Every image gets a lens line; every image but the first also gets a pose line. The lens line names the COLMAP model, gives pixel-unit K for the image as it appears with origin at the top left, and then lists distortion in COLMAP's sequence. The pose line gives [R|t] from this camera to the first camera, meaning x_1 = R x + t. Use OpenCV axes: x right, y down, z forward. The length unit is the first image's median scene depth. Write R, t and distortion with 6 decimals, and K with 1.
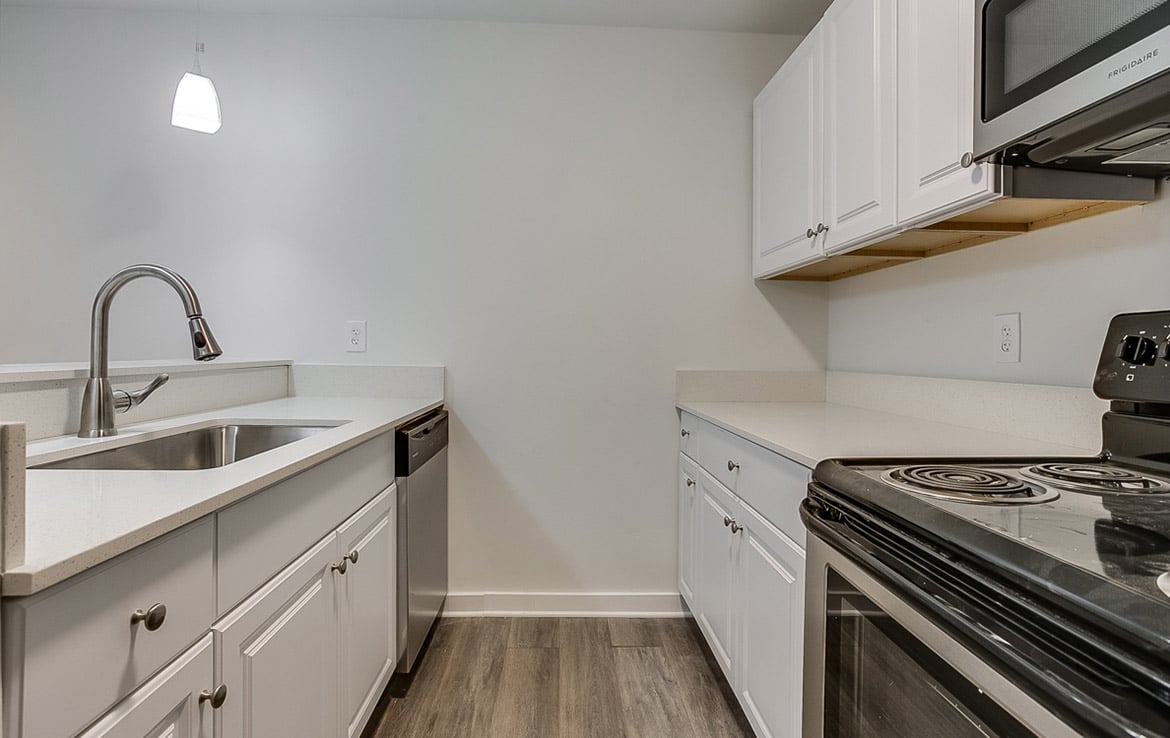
lens RADIAL K [[681.3, 0, 553.5], [0, 681.3, 355.6], [0, 0, 1]] dist [-0.027527, 0.000754]
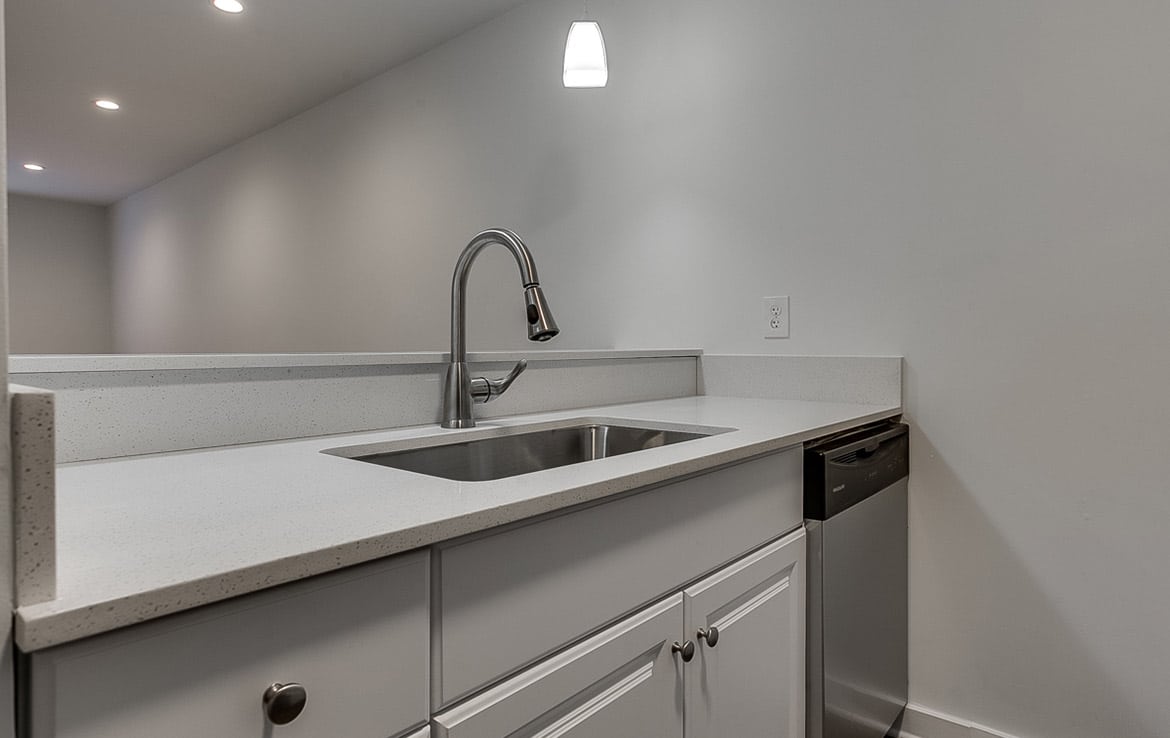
lens RADIAL K [[681.3, 0, 553.5], [0, 681.3, 355.6], [0, 0, 1]] dist [-0.027527, 0.000754]
pose [[0.753001, -0.003616, -0.658009, 0.020610], [-0.004704, 0.999930, -0.010879, 0.032232], [0.658002, 0.011288, 0.752932, 0.390007]]
